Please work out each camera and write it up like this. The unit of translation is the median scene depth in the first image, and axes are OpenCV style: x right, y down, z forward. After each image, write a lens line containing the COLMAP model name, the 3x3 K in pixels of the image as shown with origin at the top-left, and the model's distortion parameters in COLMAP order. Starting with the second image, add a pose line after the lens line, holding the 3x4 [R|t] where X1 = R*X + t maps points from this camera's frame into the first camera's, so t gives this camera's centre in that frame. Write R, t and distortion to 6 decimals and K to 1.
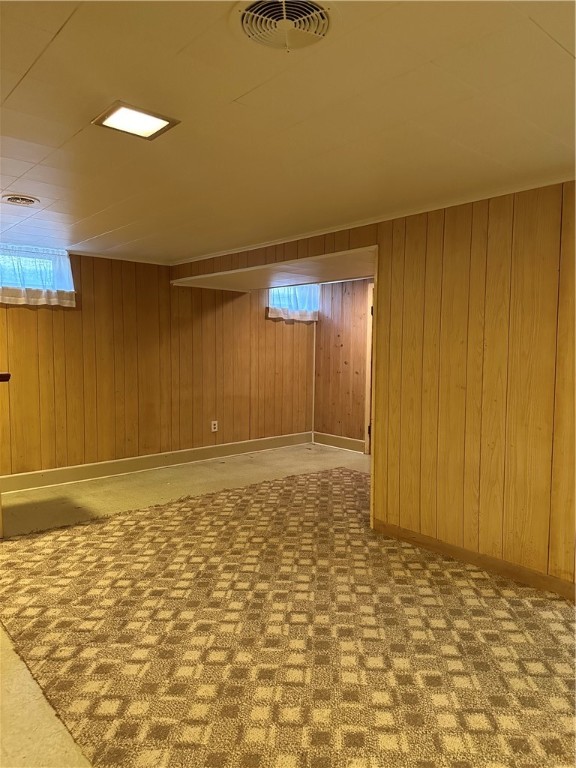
lens RADIAL K [[543.2, 0, 288.0], [0, 543.2, 384.0], [0, 0, 1]] dist [0.033047, -0.029606]
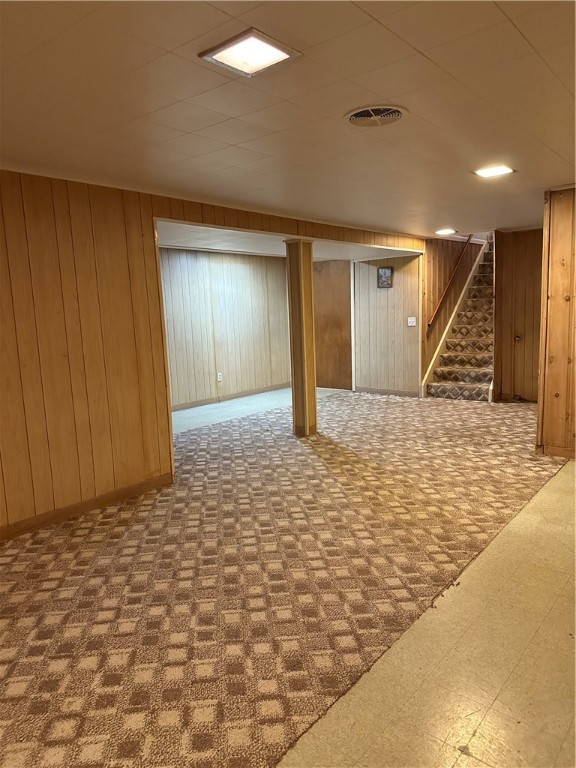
lens RADIAL K [[536.0, 0, 288.0], [0, 536.0, 384.0], [0, 0, 1]] dist [0.087749, -0.137467]
pose [[-0.170988, -0.139006, 0.975418, -0.789486], [0.109344, 0.981205, 0.158998, -0.059275], [-0.979187, 0.133843, -0.152575, 0.740410]]
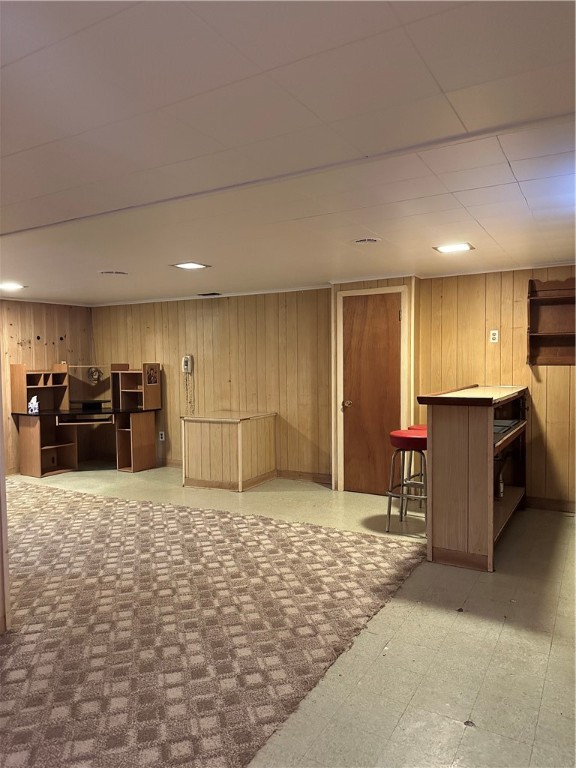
lens RADIAL K [[536.0, 0, 288.0], [0, 536.0, 384.0], [0, 0, 1]] dist [0.087749, -0.137467]
pose [[-0.944644, 0.021546, -0.327388, 0.040977], [-0.015913, 0.993658, 0.111309, -0.165507], [0.327710, 0.110357, -0.938311, 2.065385]]
